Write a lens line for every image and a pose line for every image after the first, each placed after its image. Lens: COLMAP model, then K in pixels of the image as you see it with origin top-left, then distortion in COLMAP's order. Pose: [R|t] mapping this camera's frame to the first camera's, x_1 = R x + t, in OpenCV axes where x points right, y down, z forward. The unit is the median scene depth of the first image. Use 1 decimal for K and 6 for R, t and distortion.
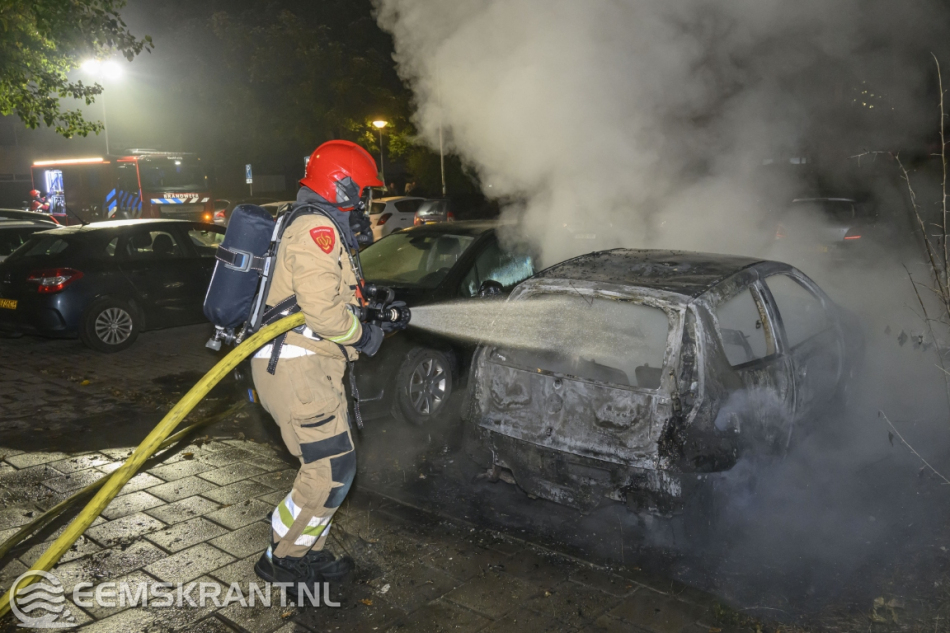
lens RADIAL K [[647.4, 0, 476.8], [0, 647.4, 316.8], [0, 0, 1]] dist [0.007861, 0.001473]
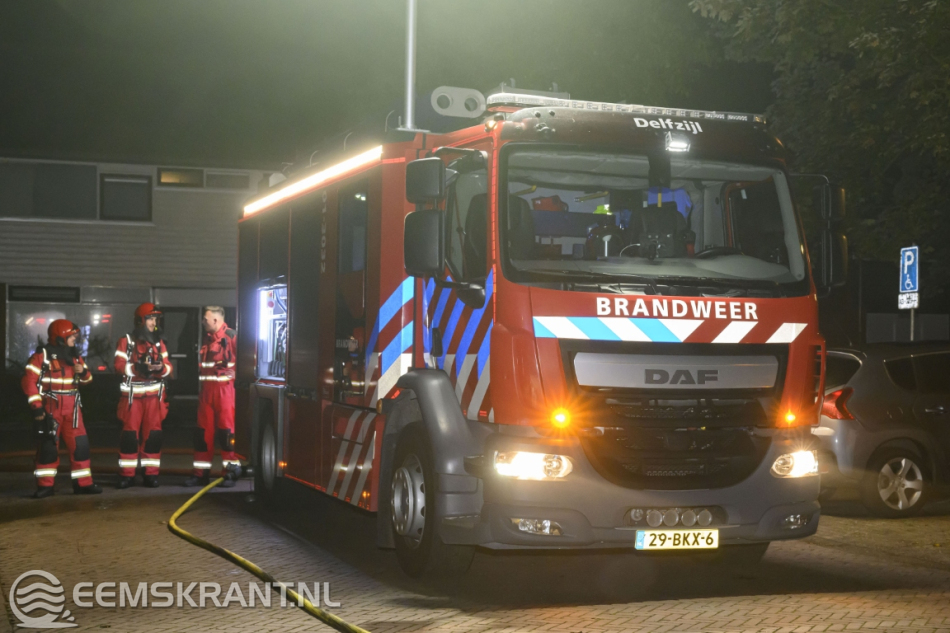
lens RADIAL K [[1263.0, 0, 475.4], [0, 1263.0, 317.1], [0, 0, 1]] dist [0.002627, 0.000000]
pose [[0.825555, 0.005876, -0.564290, -0.289136], [-0.135086, 0.972931, -0.187500, -0.102723], [0.547914, 0.231019, 0.804003, 0.657427]]
